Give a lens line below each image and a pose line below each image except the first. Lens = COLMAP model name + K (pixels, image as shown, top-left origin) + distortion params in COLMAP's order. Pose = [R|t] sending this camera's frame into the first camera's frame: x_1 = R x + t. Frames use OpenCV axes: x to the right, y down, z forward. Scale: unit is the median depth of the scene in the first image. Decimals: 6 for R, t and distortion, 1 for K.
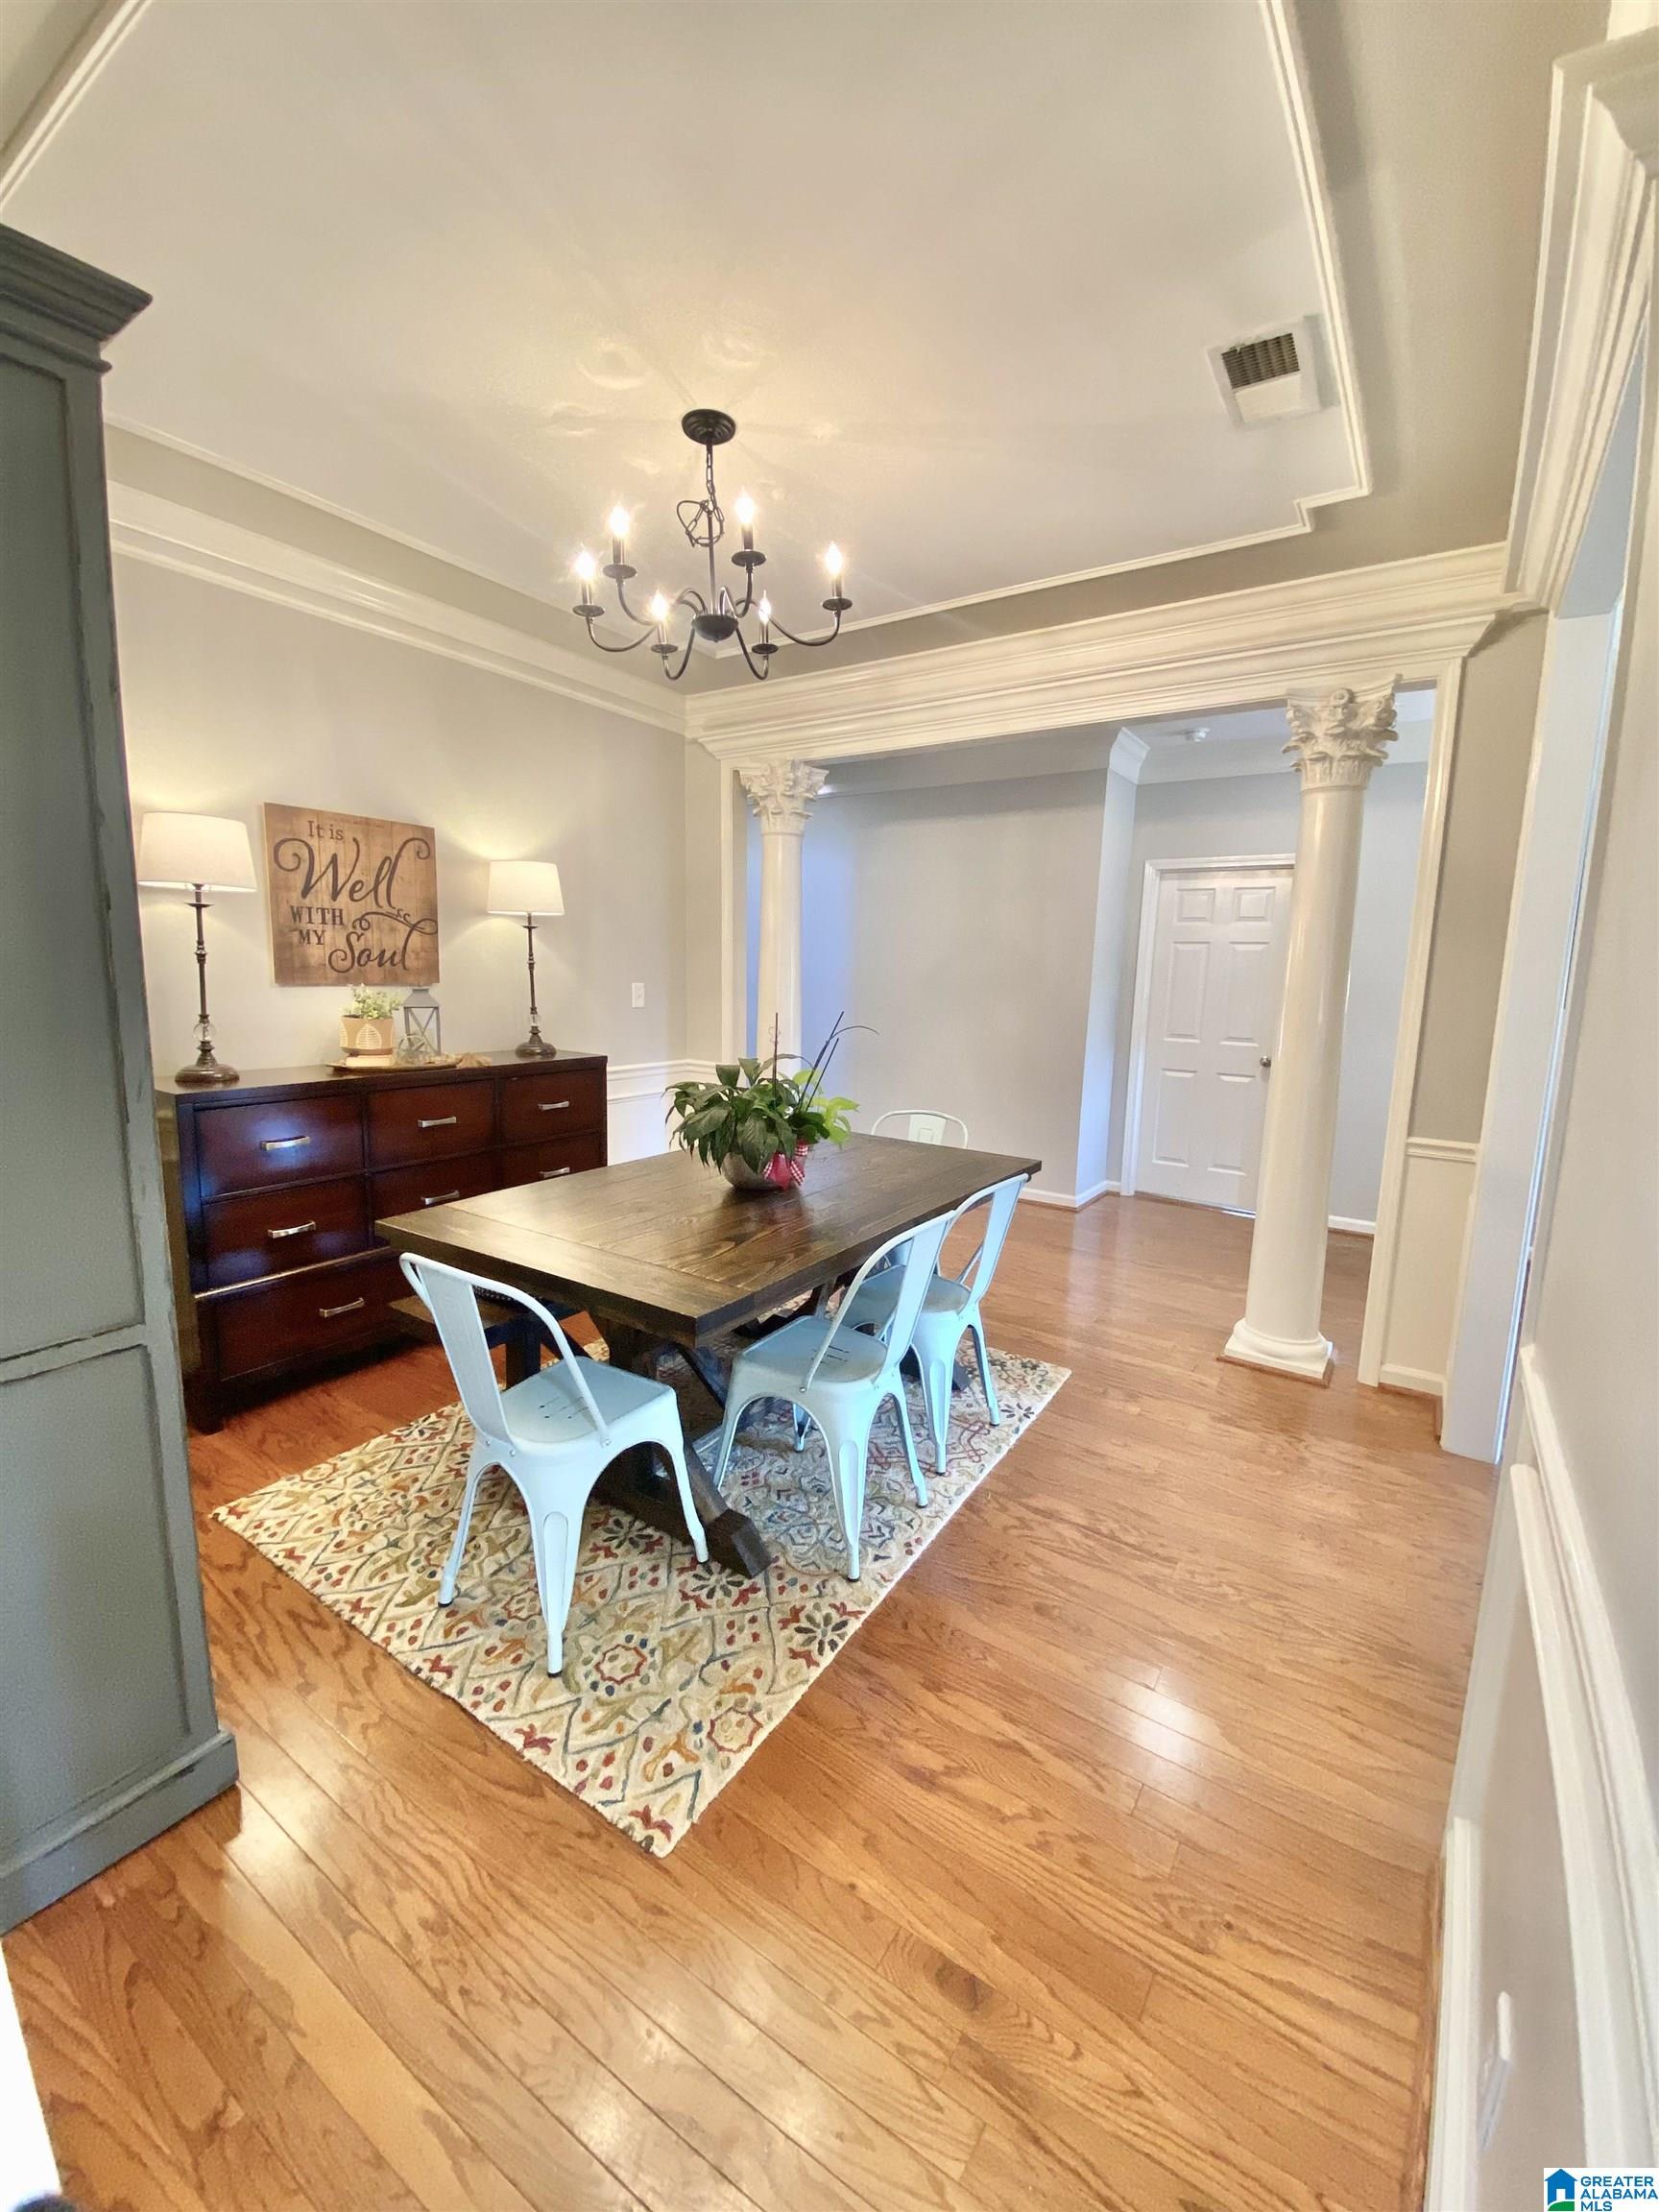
lens RADIAL K [[897.3, 0, 835.3], [0, 897.3, 1096.1], [0, 0, 1]] dist [0.015106, -0.018798]
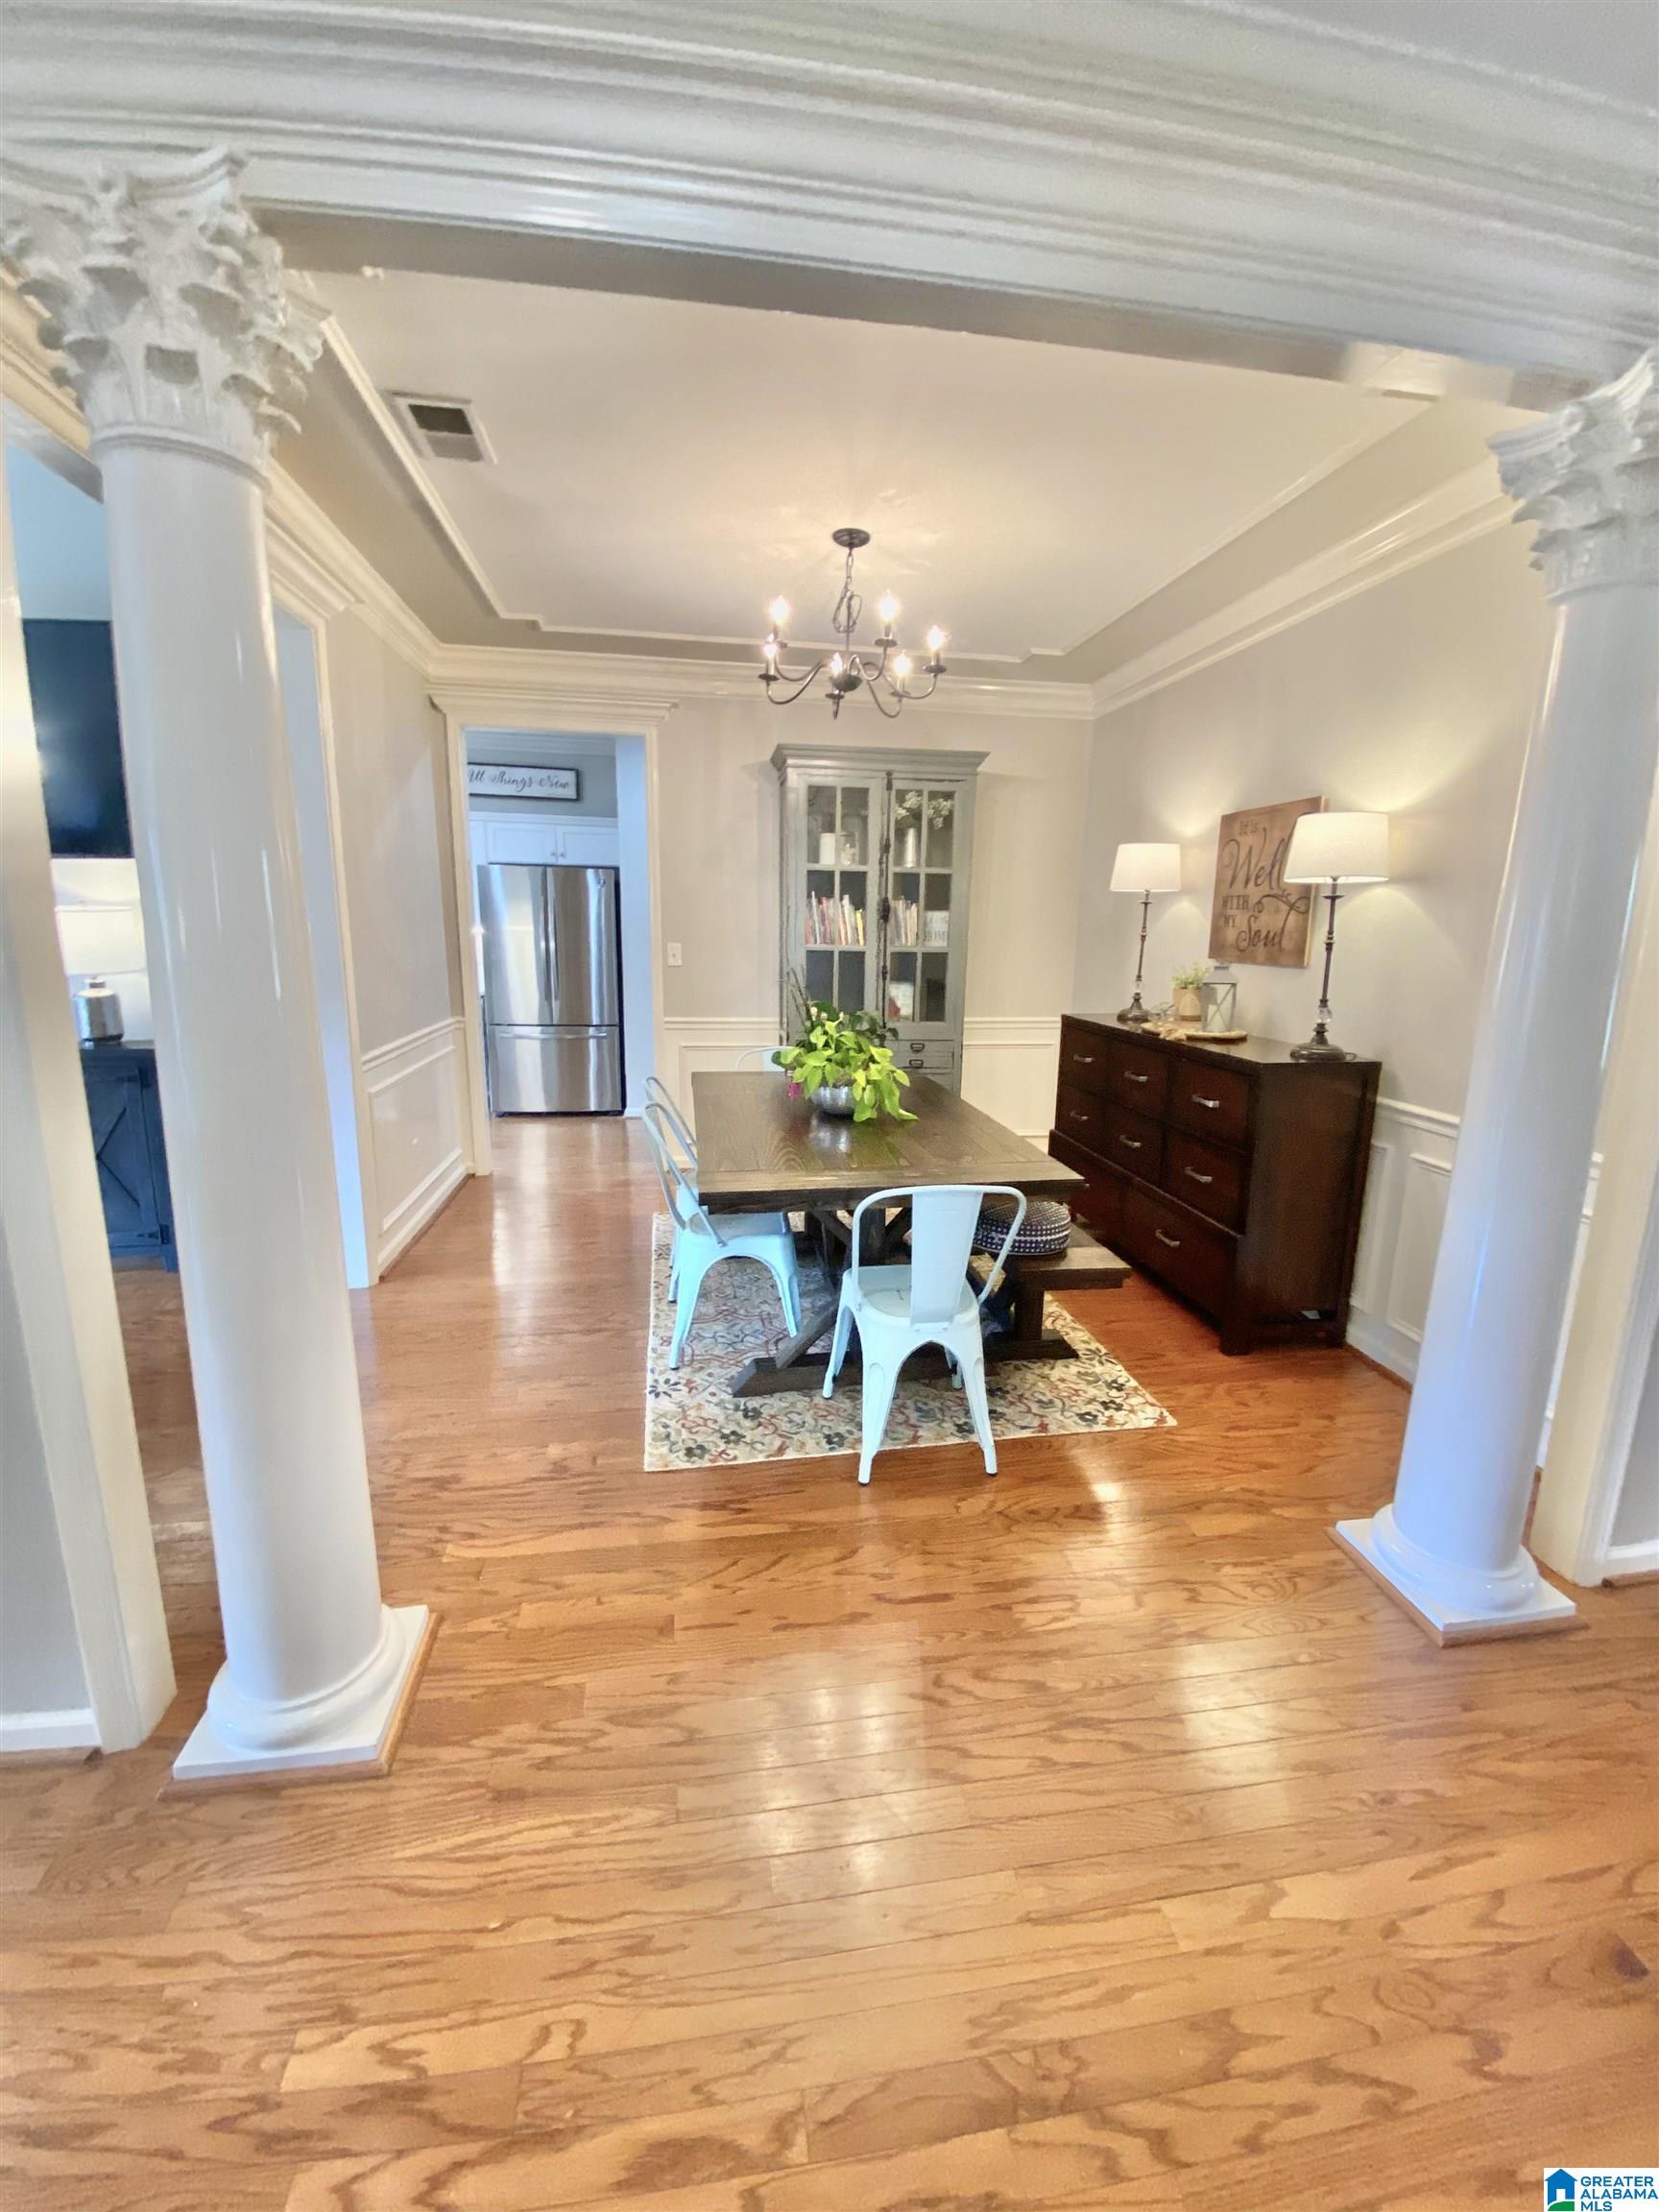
lens RADIAL K [[897.3, 0, 835.3], [0, 897.3, 1096.1], [0, 0, 1]] dist [0.015106, -0.018798]
pose [[-0.738951, 0.094387, -0.667115, 0.606806], [-0.127046, 0.952857, 0.275542, -0.212428], [0.661673, 0.288366, -0.692123, 1.509743]]
